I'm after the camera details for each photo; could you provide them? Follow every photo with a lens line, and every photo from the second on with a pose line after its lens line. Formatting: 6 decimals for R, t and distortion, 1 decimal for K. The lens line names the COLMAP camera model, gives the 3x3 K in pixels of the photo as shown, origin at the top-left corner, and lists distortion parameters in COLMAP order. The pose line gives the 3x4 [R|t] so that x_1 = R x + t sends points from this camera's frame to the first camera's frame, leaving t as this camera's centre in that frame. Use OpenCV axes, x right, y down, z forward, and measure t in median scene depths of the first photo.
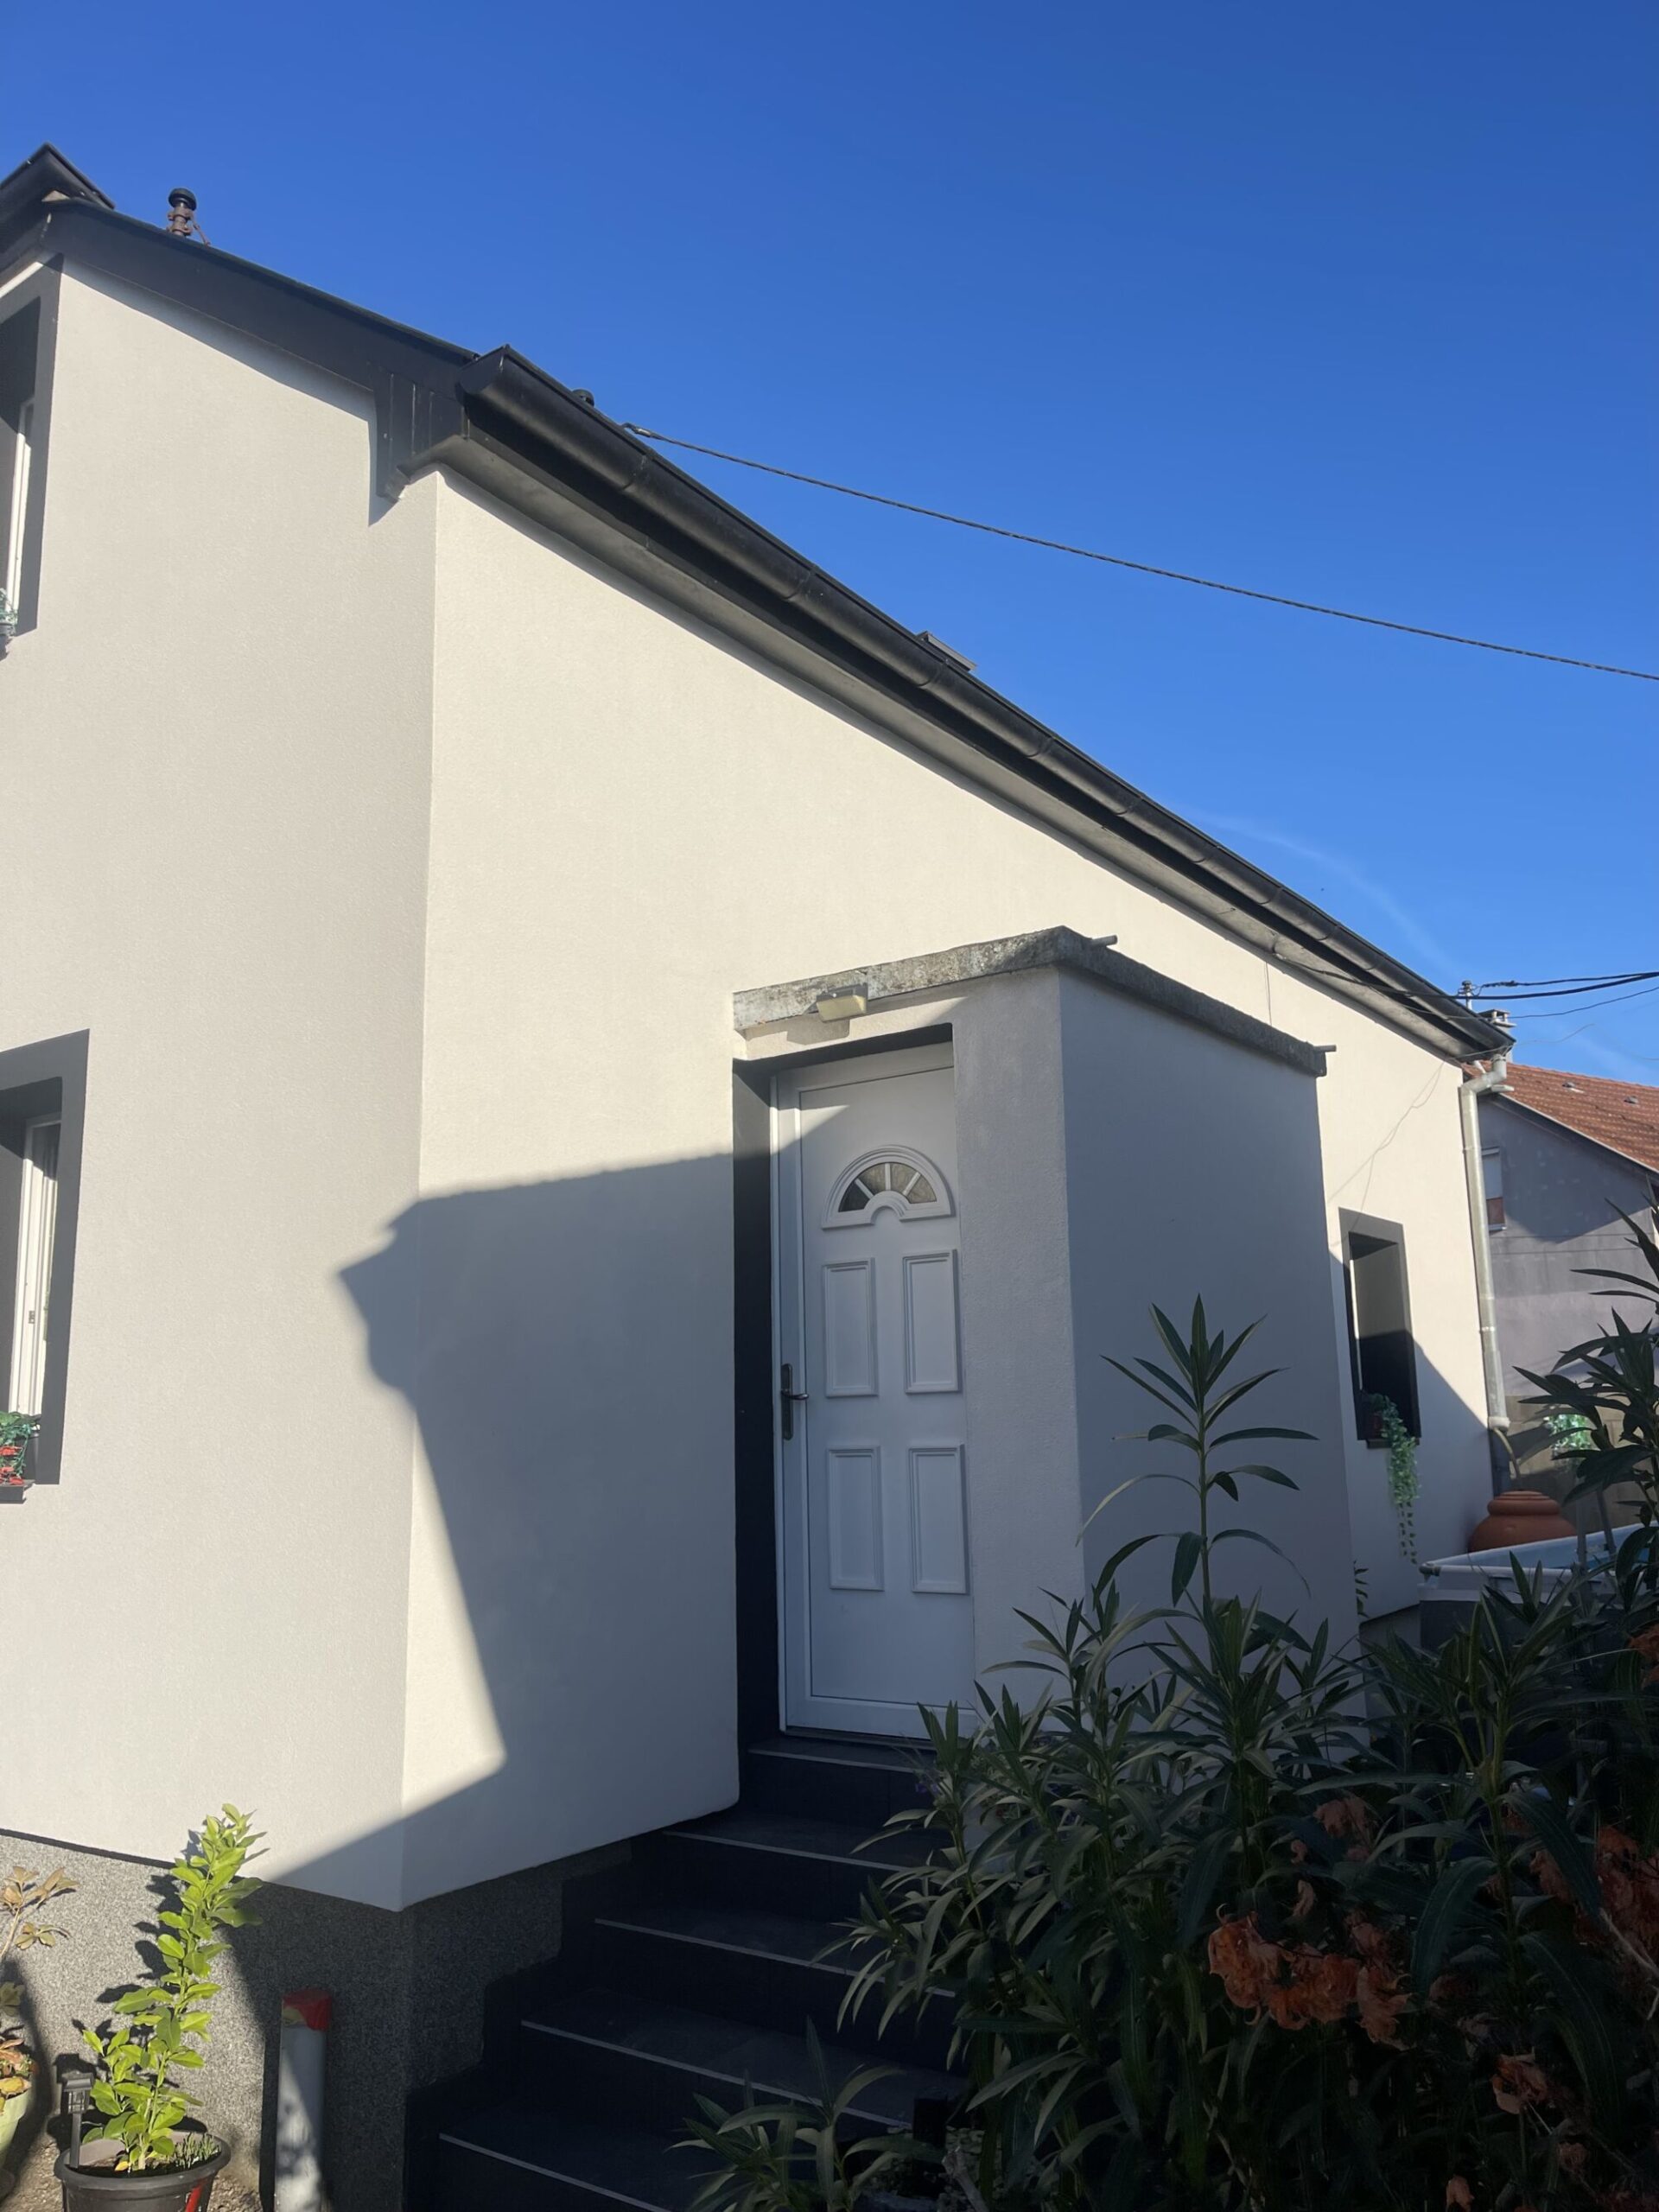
lens RADIAL K [[1645.3, 0, 775.4], [0, 1645.3, 1102.5], [0, 0, 1]] dist [0.103881, -0.136173]
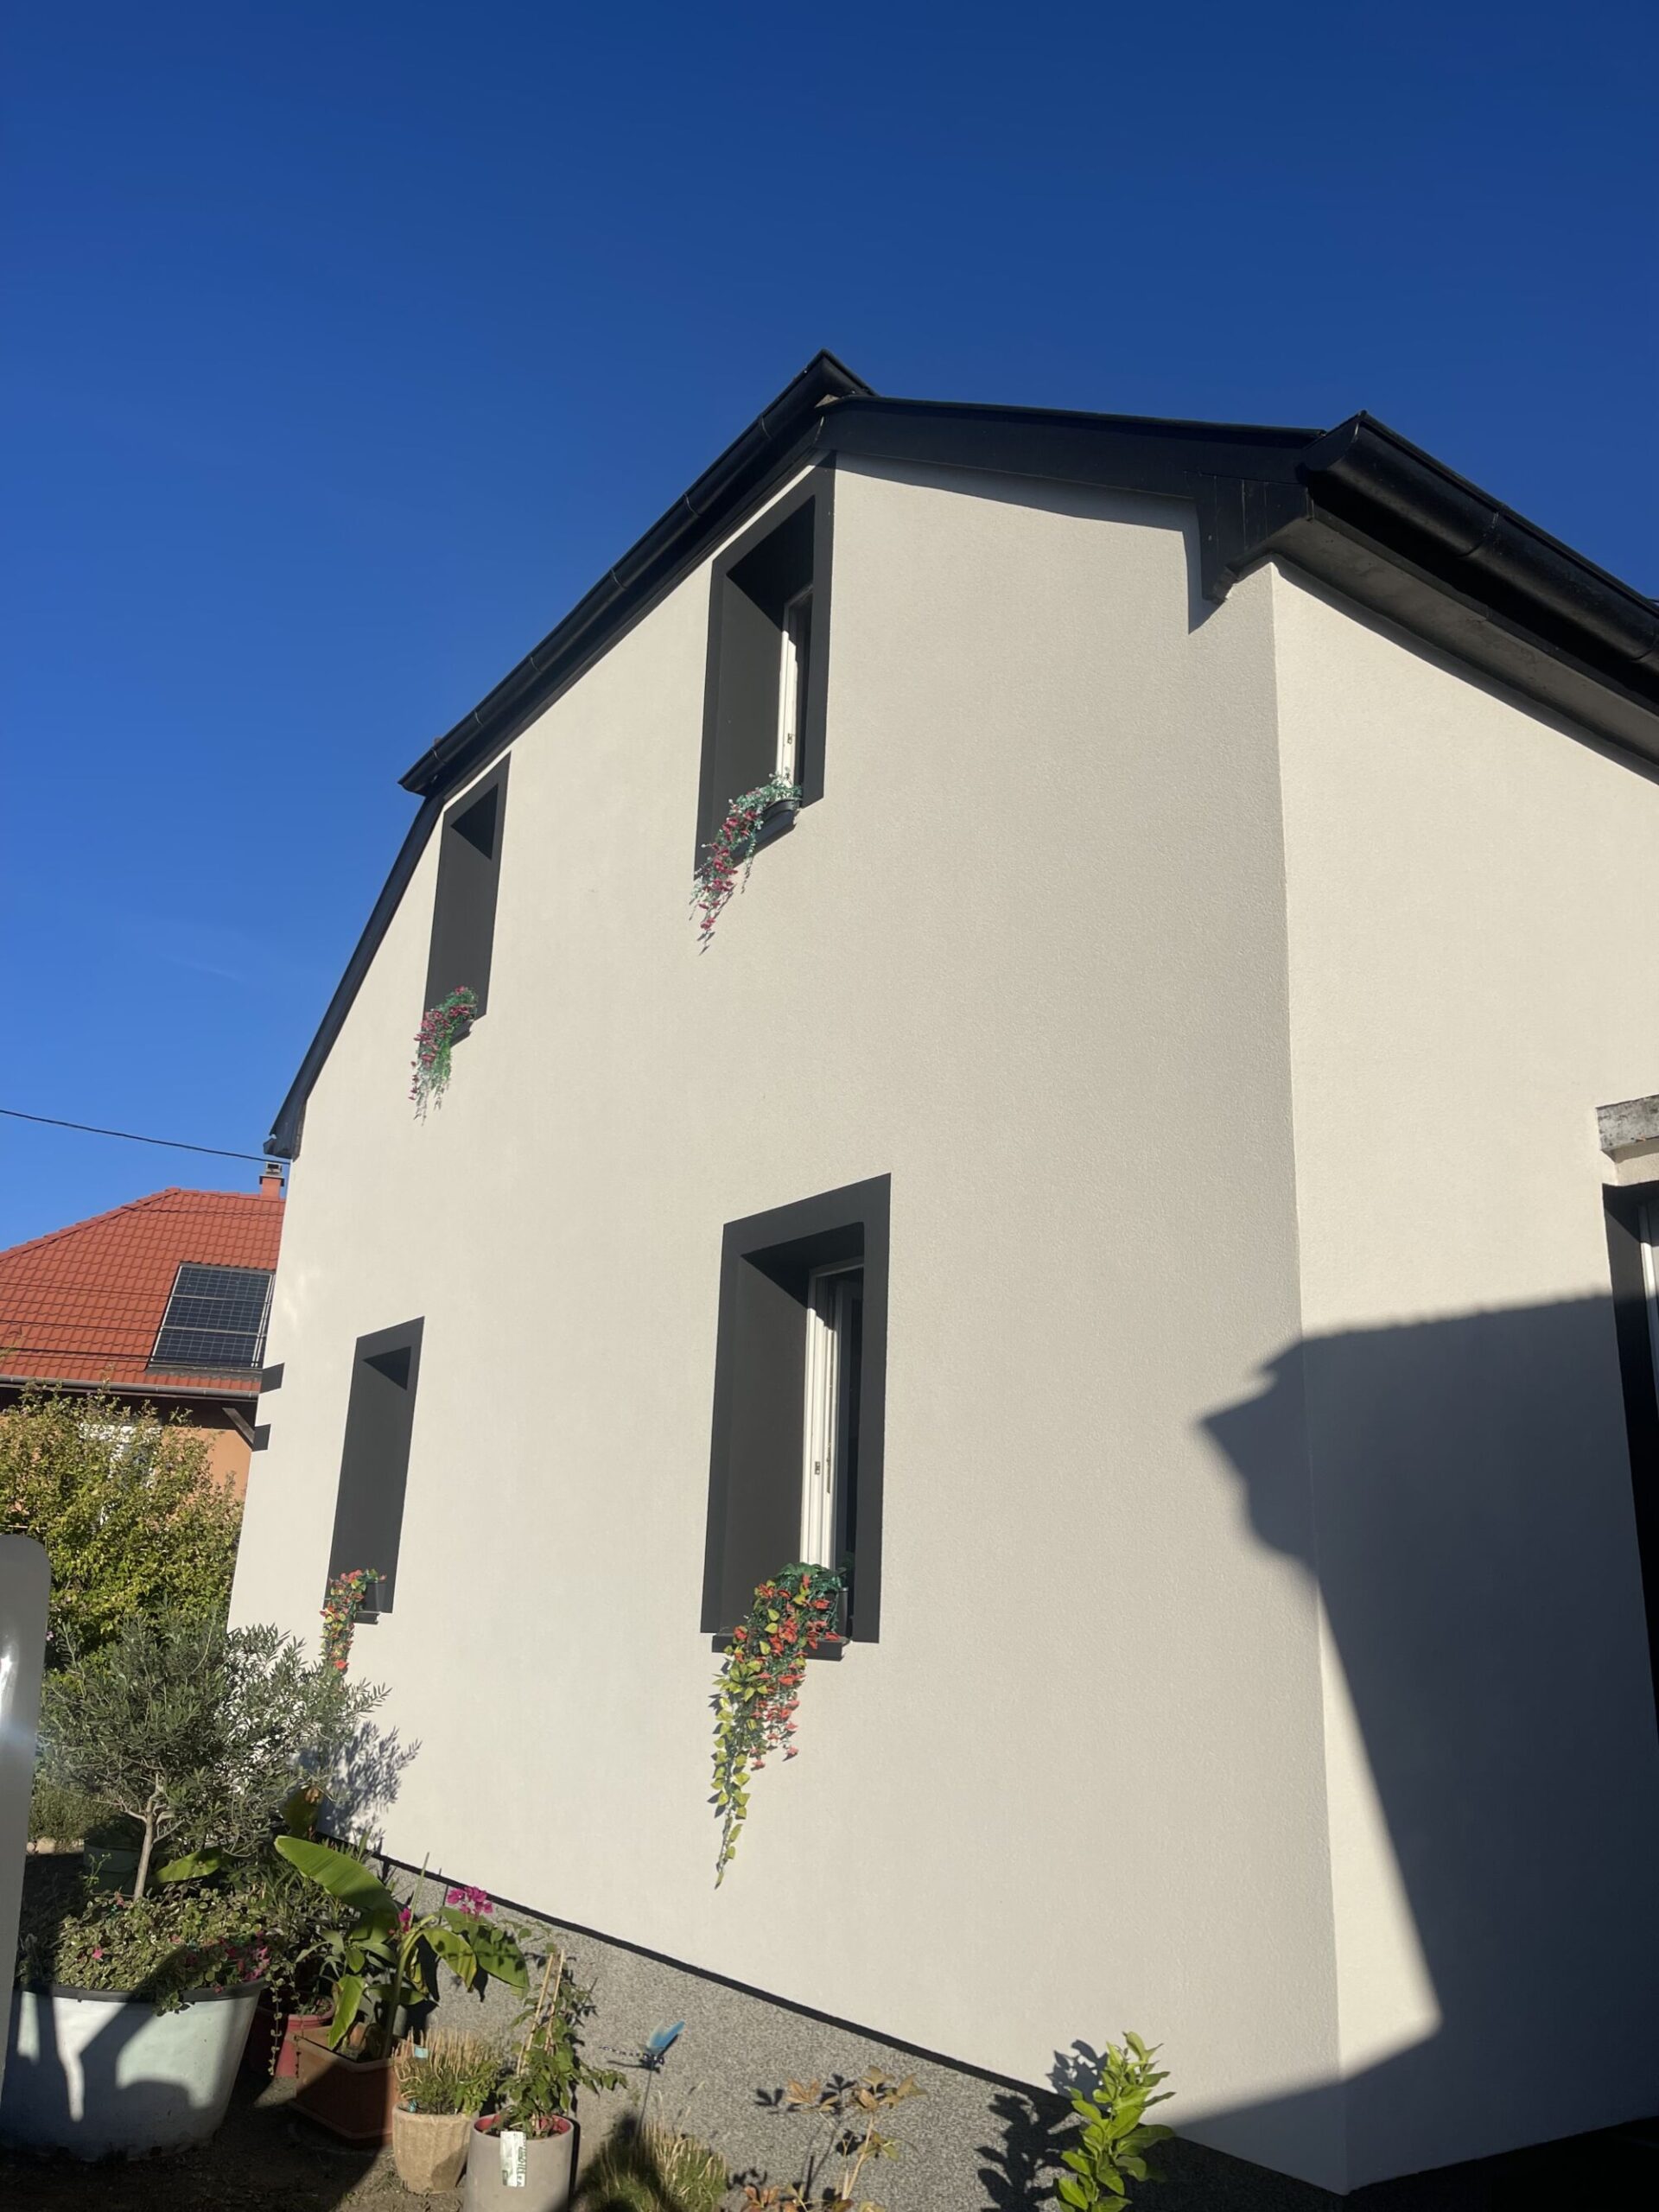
lens RADIAL K [[1632.8, 0, 829.5], [0, 1632.8, 1106.0], [0, 0, 1]] dist [0.088212, -0.102825]
pose [[0.948785, -0.045123, -0.312684, -0.150965], [0.011896, 0.994148, -0.107368, 0.022765], [0.315699, 0.098149, 0.943769, 0.066153]]
